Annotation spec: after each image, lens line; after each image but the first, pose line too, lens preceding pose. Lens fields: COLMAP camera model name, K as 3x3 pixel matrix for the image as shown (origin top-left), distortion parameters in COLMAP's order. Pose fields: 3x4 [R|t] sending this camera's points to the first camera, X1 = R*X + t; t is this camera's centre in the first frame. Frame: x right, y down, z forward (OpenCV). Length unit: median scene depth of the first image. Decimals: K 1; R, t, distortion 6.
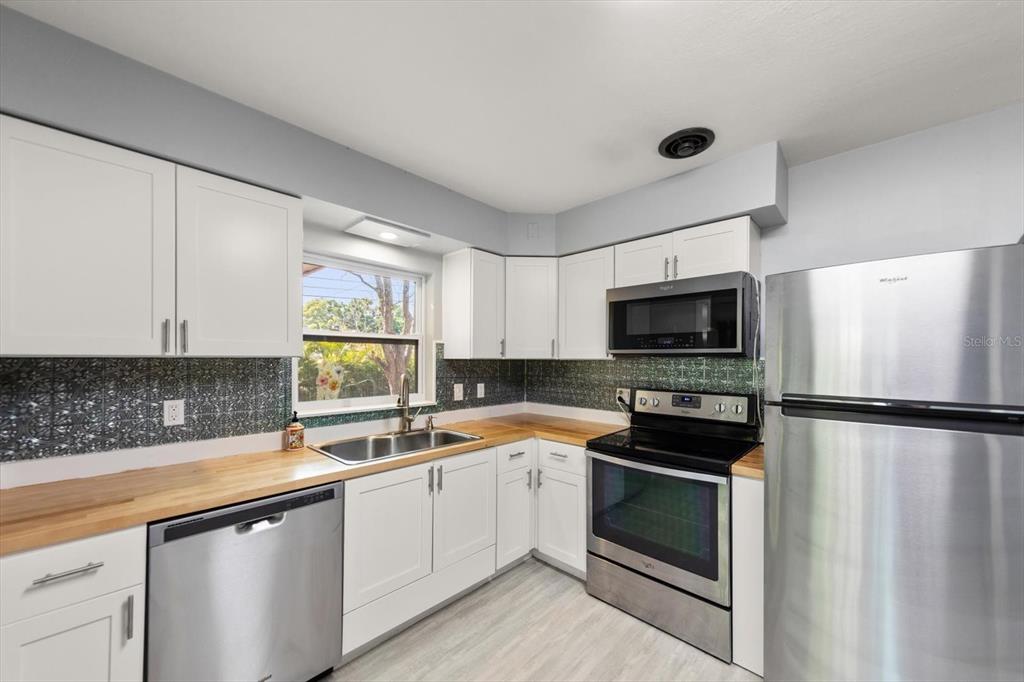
lens RADIAL K [[377.3, 0, 512.0], [0, 377.3, 358.1], [0, 0, 1]] dist [0.000607, 0.000124]
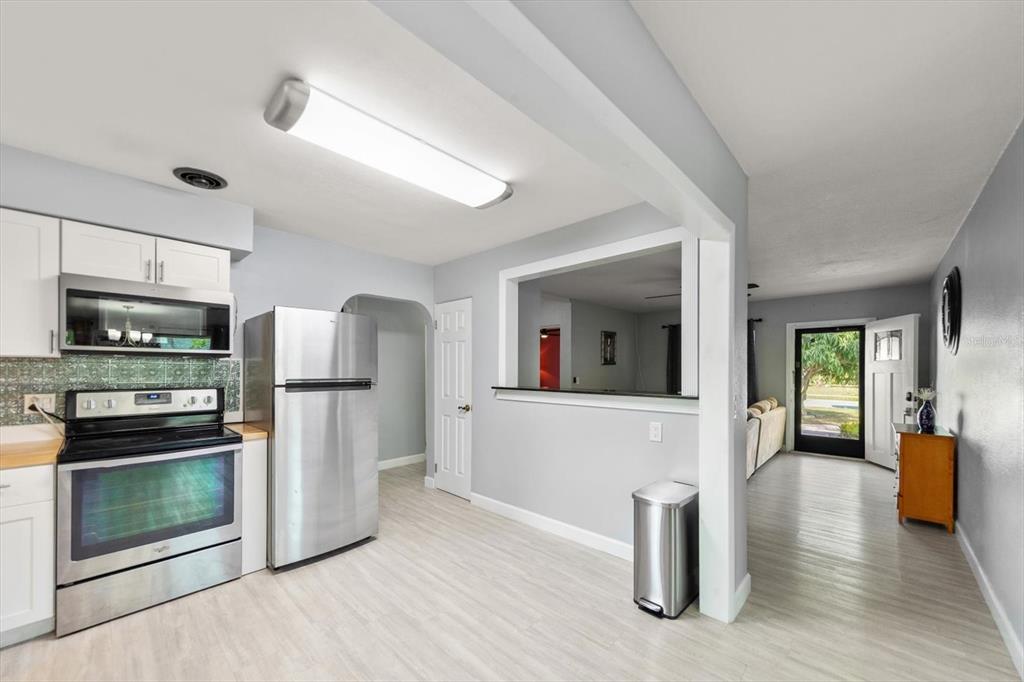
lens RADIAL K [[384.3, 0, 514.6], [0, 384.3, 368.8], [0, 0, 1]] dist [0.000466, 0.000062]
pose [[-0.015976, -0.004049, 0.999864, -0.605365], [-0.006831, 0.999969, 0.003940, 0.020104], [-0.999849, -0.006767, -0.016003, 0.011304]]
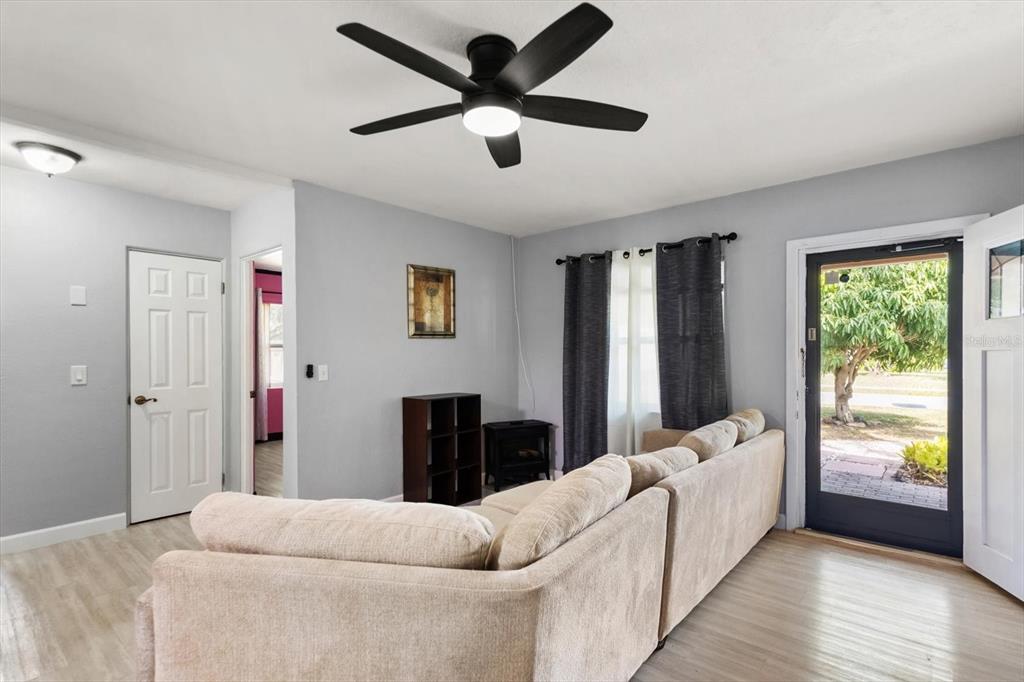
lens RADIAL K [[487.7, 0, 532.0], [0, 487.7, 353.2], [0, 0, 1]] dist [0.000806, 0.000133]
pose [[-0.067921, -0.003102, 0.997686, 0.614651], [-0.003503, 0.999990, 0.002871, 0.046847], [-0.997685, -0.003300, -0.067931, -1.056770]]
